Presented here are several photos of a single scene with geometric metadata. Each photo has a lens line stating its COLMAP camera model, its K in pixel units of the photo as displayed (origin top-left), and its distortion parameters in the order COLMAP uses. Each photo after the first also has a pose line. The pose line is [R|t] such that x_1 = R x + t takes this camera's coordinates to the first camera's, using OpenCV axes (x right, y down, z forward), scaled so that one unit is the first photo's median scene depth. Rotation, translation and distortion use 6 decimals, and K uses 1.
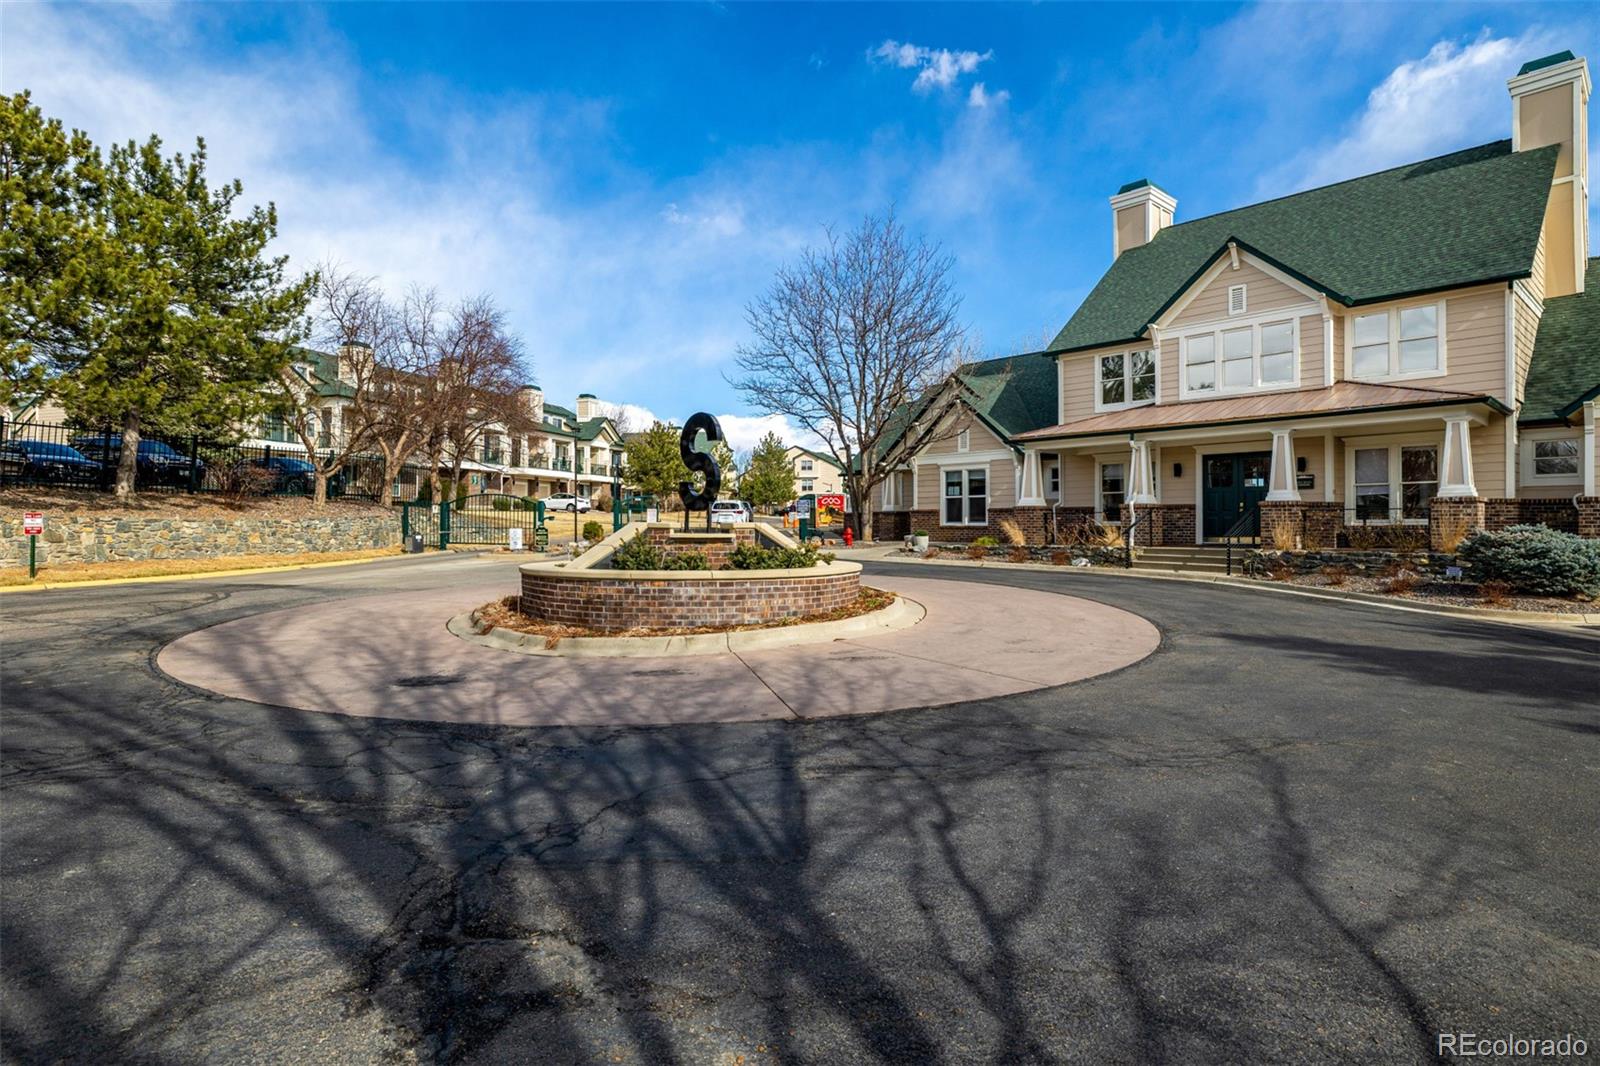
lens RADIAL K [[866.4, 0, 800.9], [0, 866.4, 529.7], [0, 0, 1]] dist [-0.001996, -0.000442]
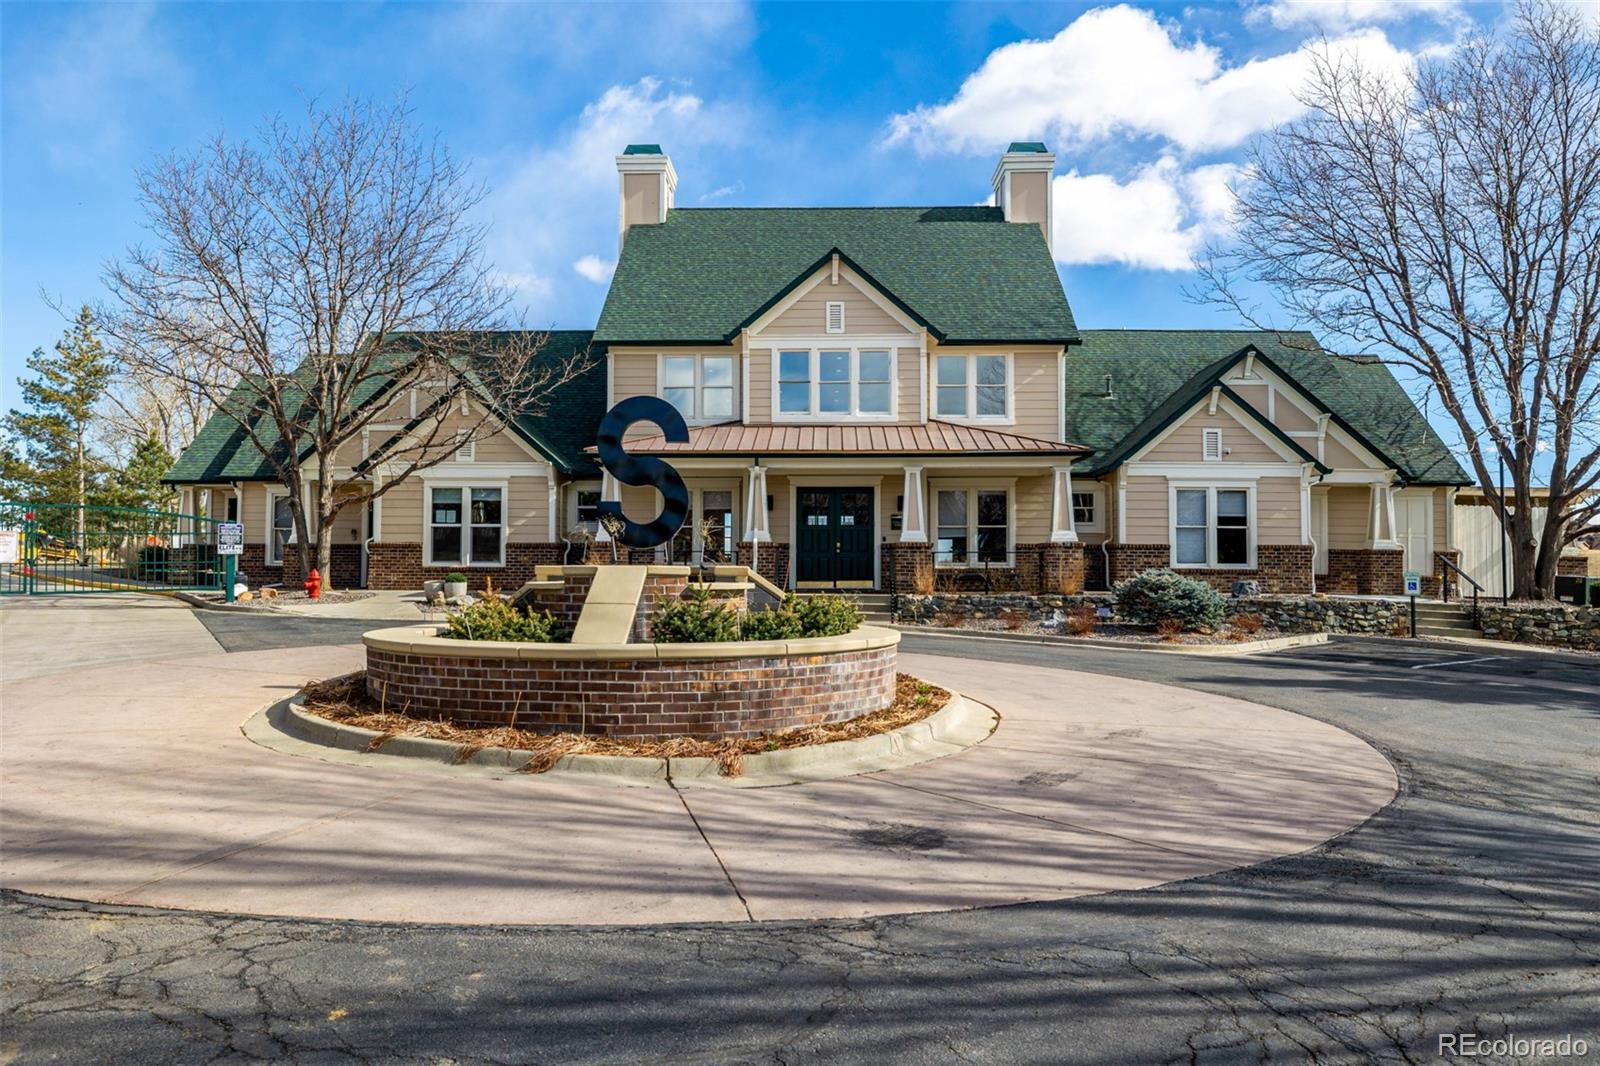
lens RADIAL K [[1169.9, 0, 800.3], [0, 1169.9, 532.7], [0, 0, 1]] dist [-0.004015, -0.000275]
pose [[0.691906, 0.023826, 0.721594, -0.420168], [-0.000872, 0.999482, -0.032166, -0.002653], [-0.721987, 0.021627, 0.691569, 0.201212]]
